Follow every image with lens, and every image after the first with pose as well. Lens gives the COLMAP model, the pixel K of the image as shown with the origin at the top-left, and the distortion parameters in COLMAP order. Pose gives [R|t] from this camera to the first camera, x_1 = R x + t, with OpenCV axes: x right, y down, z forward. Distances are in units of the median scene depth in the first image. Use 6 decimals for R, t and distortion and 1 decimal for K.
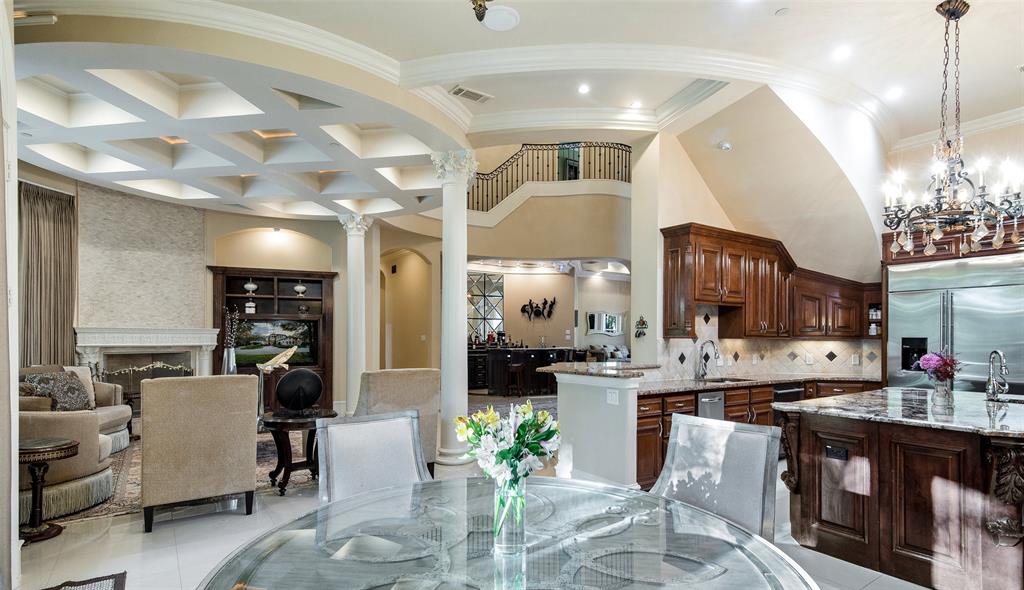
lens RADIAL K [[488.0, 0, 506.7], [0, 488.0, 341.7], [0, 0, 1]] dist [0.000054, -0.000156]
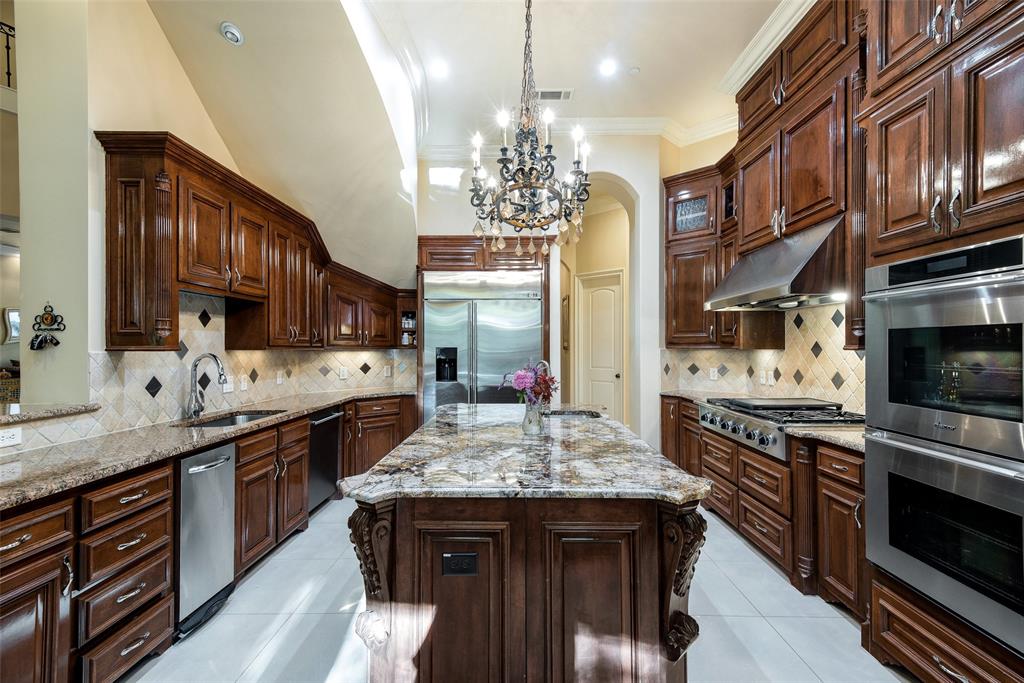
lens RADIAL K [[451.9, 0, 512.0], [0, 451.9, 341.5], [0, 0, 1]] dist [0.018817, -0.000475]
pose [[0.565715, 0.005747, 0.824580, 0.154743], [0.009384, 0.999866, -0.013407, -0.006382], [-0.824547, 0.015322, 0.565586, 0.353749]]
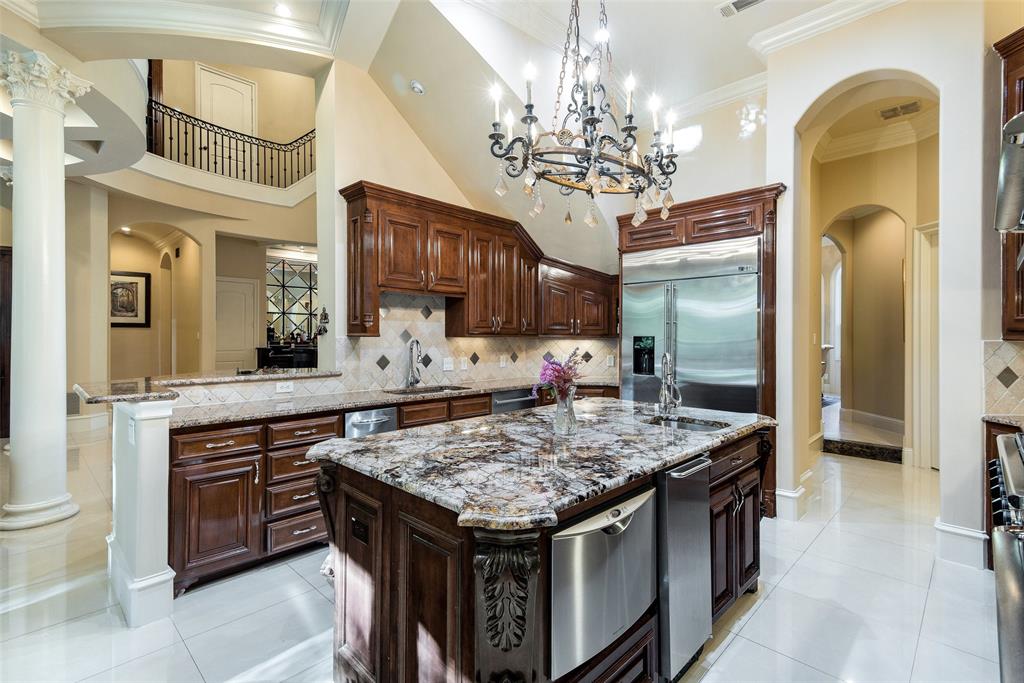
lens RADIAL K [[470.3, 0, 516.4], [0, 470.3, 337.1], [0, 0, 1]] dist [0.029467, -0.000321]
pose [[0.975361, 0.001887, 0.220607, 0.388120], [-0.000961, 0.999990, -0.004303, -0.003160], [-0.220613, 0.003985, 0.975353, 0.210122]]
